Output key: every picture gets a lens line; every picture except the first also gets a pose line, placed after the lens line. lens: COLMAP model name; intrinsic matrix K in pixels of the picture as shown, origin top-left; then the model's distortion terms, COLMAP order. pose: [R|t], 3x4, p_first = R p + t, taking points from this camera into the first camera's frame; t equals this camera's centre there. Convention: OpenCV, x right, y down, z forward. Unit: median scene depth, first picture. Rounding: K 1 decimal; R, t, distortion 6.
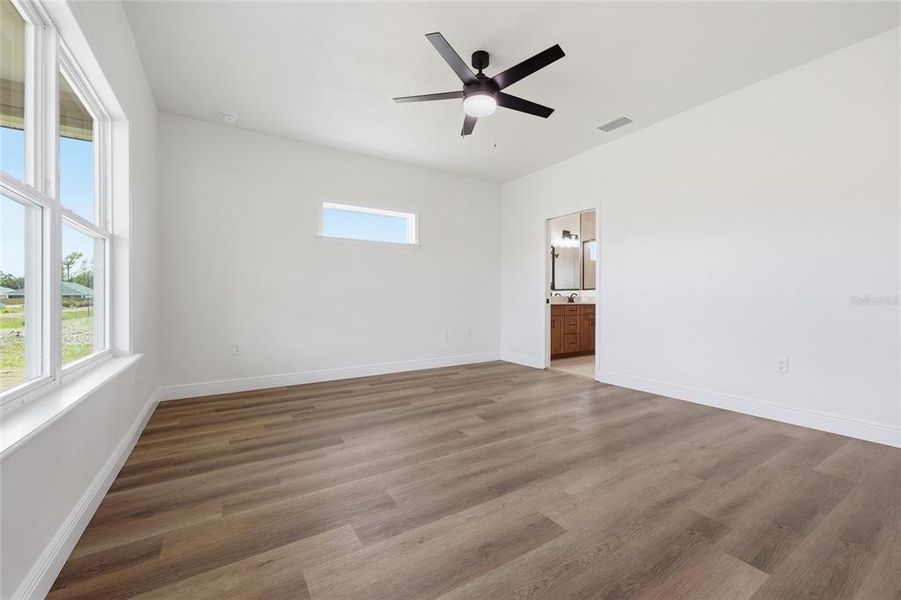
lens RADIAL K [[369.3, 0, 450.7], [0, 369.3, 297.4], [0, 0, 1]] dist [-0.002111, 0.000698]
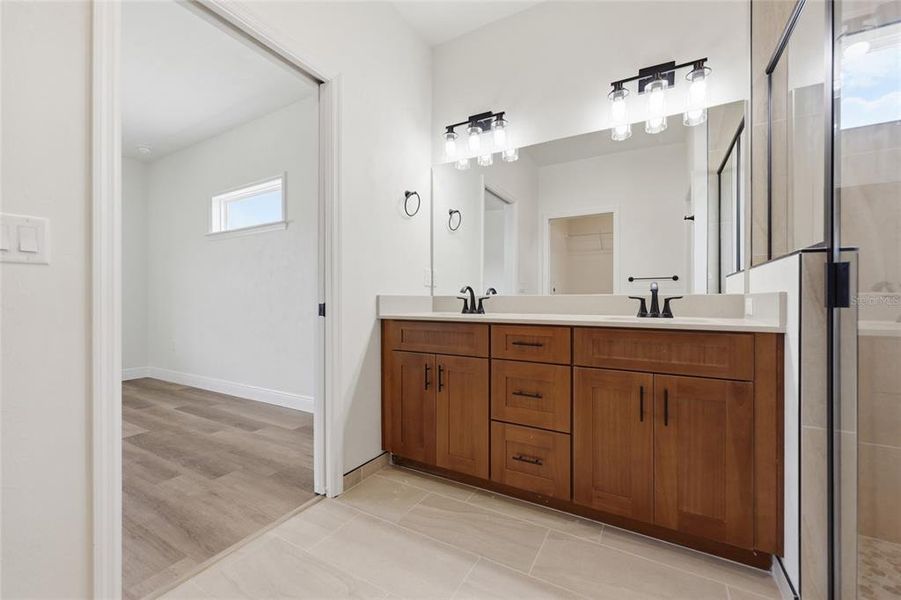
lens RADIAL K [[369.3, 0, 447.8], [0, 369.3, 302.3], [0, 0, 1]] dist [-0.002111, 0.000698]
pose [[0.461787, 0.002215, -0.886988, 0.550386], [-0.001563, 0.999997, 0.001683, 0.003206], [0.886989, 0.000609, 0.461789, 0.813779]]
